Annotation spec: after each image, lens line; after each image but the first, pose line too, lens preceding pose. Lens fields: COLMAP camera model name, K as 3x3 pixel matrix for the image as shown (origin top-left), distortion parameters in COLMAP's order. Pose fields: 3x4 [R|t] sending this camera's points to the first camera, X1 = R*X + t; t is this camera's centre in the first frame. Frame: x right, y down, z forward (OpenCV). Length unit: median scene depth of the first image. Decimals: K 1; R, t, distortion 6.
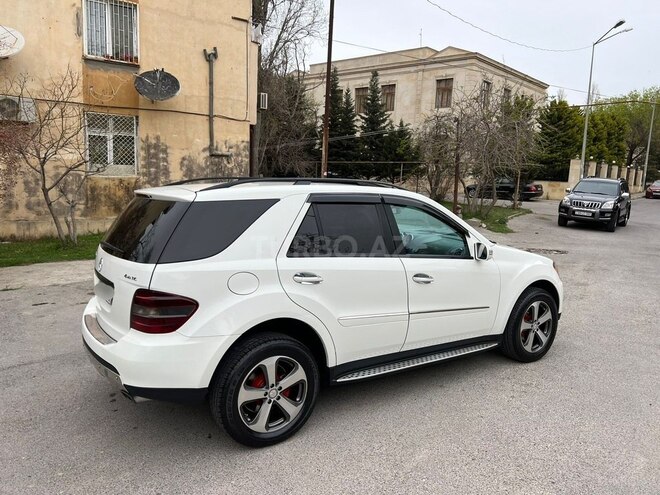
lens RADIAL K [[499.2, 0, 335.7], [0, 499.2, 248.3], [0, 0, 1]] dist [0.058996, -0.064122]
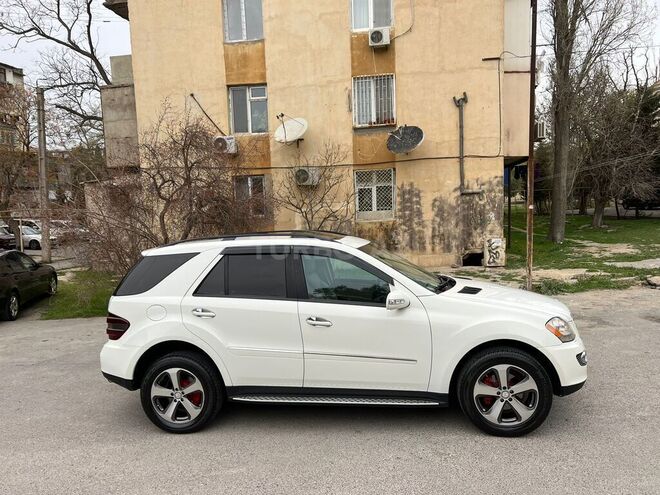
lens RADIAL K [[501.7, 0, 335.2], [0, 501.7, 250.4], [0, 0, 1]] dist [0.058375, -0.067755]
pose [[0.733523, -0.009140, -0.679603, 0.293082], [-0.030078, 0.998493, -0.045893, -0.014305], [0.678999, 0.054105, 0.732143, 0.067622]]
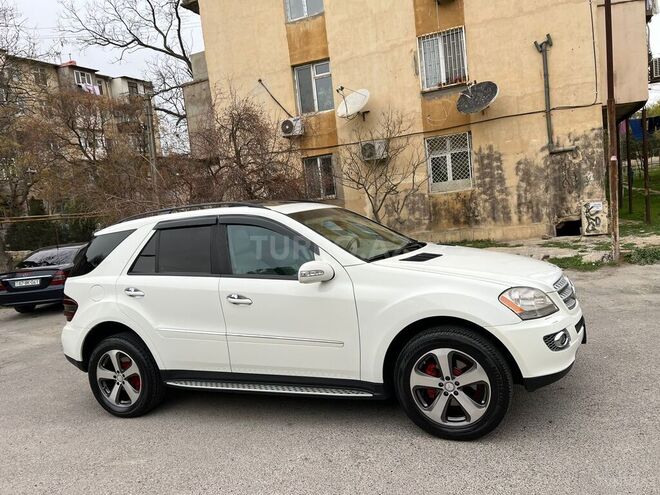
lens RADIAL K [[501.8, 0, 330.0], [0, 501.8, 247.5], [0, 0, 1]] dist [0.054148, -0.077052]
pose [[0.529793, -0.019567, -0.847901, 0.336559], [0.010906, 0.999808, -0.016258, -0.006738], [0.848057, -0.000633, 0.529905, 0.198659]]
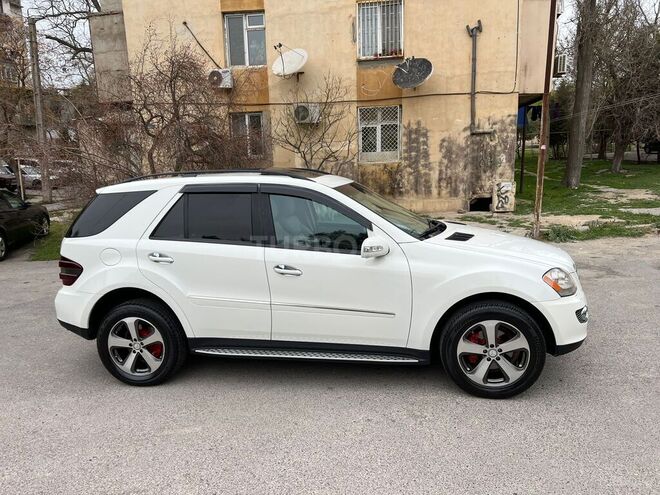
lens RADIAL K [[501.7, 0, 335.2], [0, 501.7, 250.4], [0, 0, 1]] dist [0.058375, -0.067755]
pose [[0.716748, 0.075351, -0.693249, 0.283539], [-0.041707, 0.996997, 0.065246, -0.014085], [0.696084, -0.017852, 0.717739, 0.114239]]
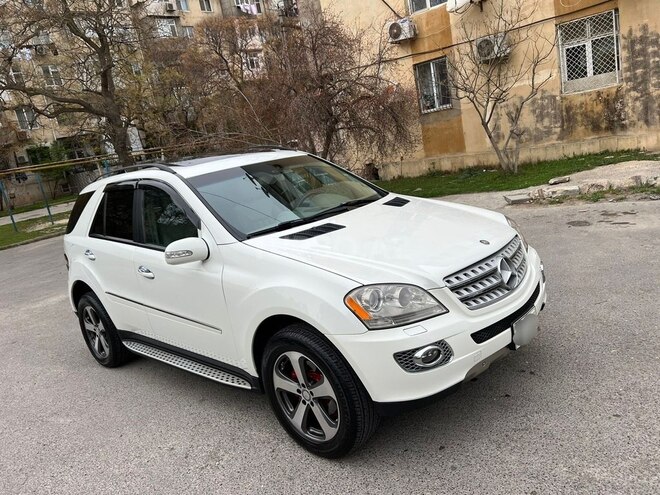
lens RADIAL K [[501.8, 0, 330.0], [0, 501.8, 247.5], [0, 0, 1]] dist [0.054148, -0.077052]
pose [[0.208702, 0.142344, -0.967565, 0.350784], [0.053251, 0.986229, 0.156576, -0.034416], [0.976528, -0.084202, 0.198248, 0.356799]]
